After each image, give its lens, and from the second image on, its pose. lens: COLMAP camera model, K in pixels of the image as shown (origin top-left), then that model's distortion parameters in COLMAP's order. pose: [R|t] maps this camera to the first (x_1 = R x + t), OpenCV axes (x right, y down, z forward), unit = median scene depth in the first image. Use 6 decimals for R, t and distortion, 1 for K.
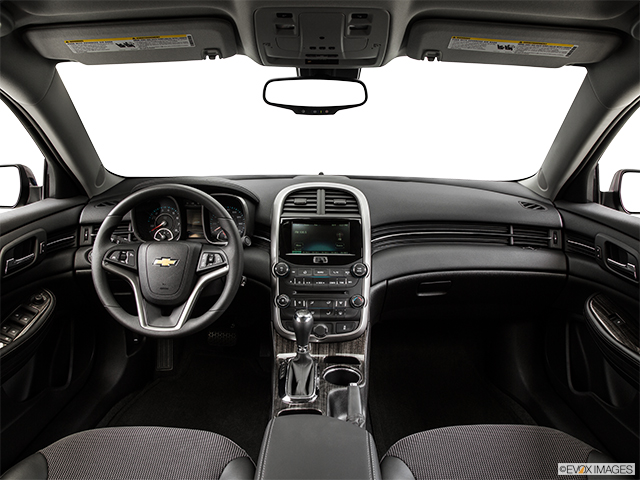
lens RADIAL K [[499.1, 0, 320.0], [0, 499.1, 240.0], [0, 0, 1]] dist [-0.142147, 0.067564]
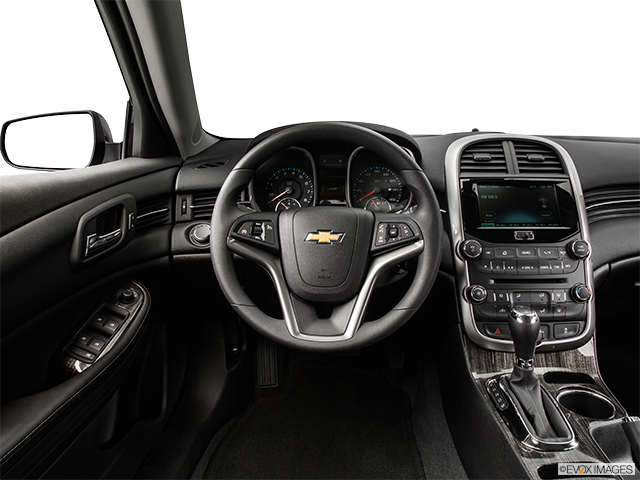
lens RADIAL K [[499.1, 0, 320.0], [0, 499.1, 240.0], [0, 0, 1]] dist [-0.142147, 0.067564]
pose [[0.998161, -0.011171, -0.059576, -0.250969], [0.011154, 0.999938, -0.000607, 0.044116], [0.059579, -0.000058, 0.998224, 0.294443]]
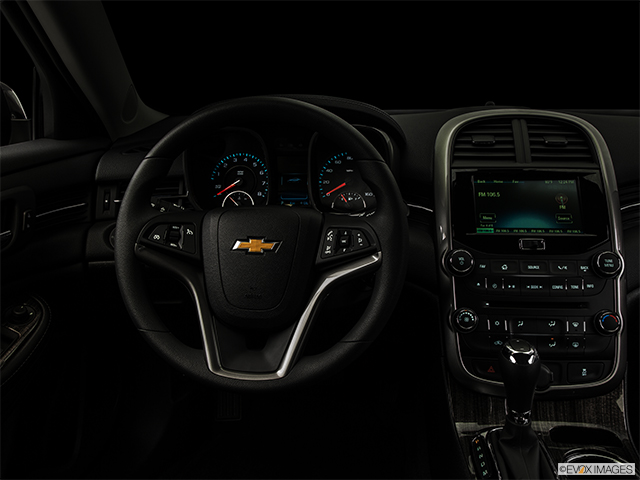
lens RADIAL K [[589.9, 0, 320.0], [0, 589.9, 240.0], [0, 0, 1]] dist [-0.072772, 0.011357]
pose [[0.994056, 0.004062, -0.108791, -0.160718], [-0.002369, 0.999874, 0.015687, 0.026045], [0.108841, -0.015336, 0.993941, 0.350619]]
